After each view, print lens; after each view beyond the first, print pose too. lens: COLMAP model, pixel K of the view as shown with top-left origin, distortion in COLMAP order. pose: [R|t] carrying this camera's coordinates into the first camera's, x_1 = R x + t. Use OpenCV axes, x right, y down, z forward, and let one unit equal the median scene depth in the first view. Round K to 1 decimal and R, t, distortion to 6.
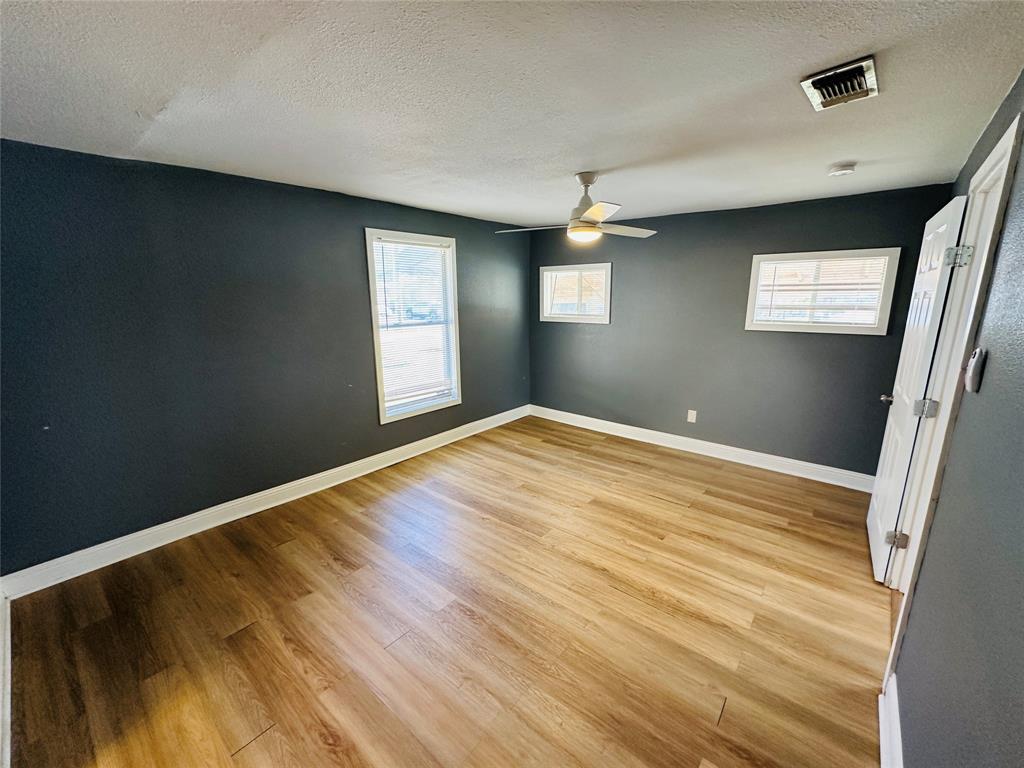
lens RADIAL K [[411.4, 0, 512.7], [0, 411.4, 382.5], [0, 0, 1]] dist [-0.002866, 0.000150]
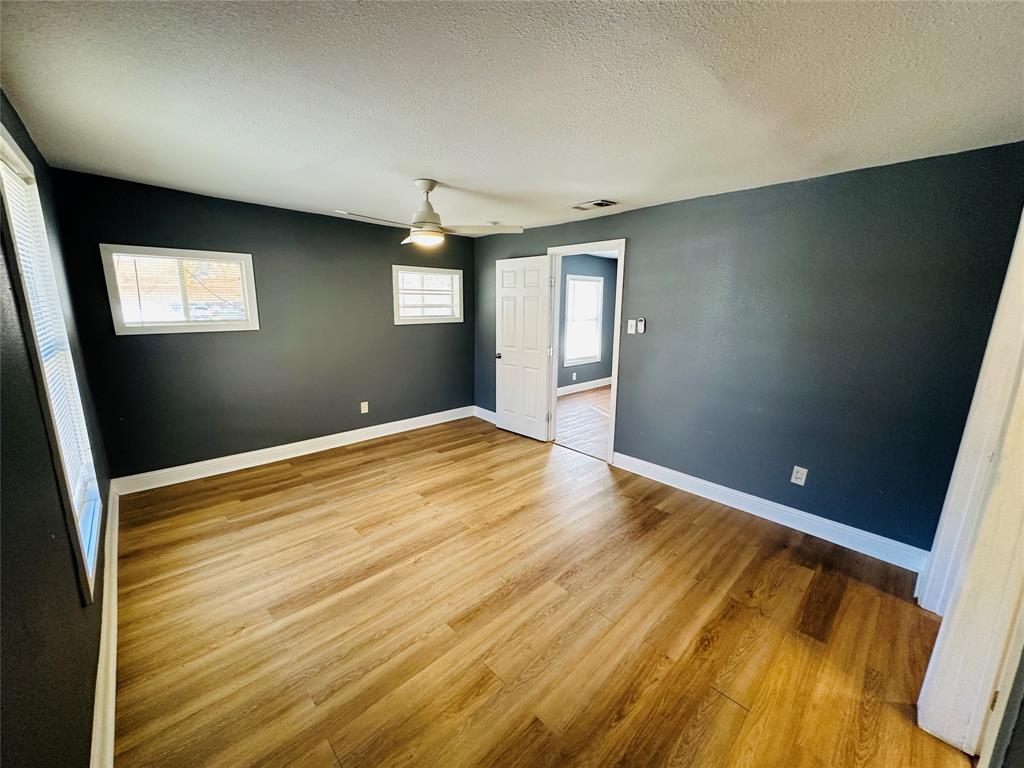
lens RADIAL K [[411.4, 0, 513.9], [0, 411.4, 385.2], [0, 0, 1]] dist [-0.002866, 0.000150]
pose [[0.105873, -0.197486, 0.974572, -0.691064], [0.189604, 0.966108, 0.175173, -0.109483], [-0.976136, 0.166237, 0.139729, 0.547179]]
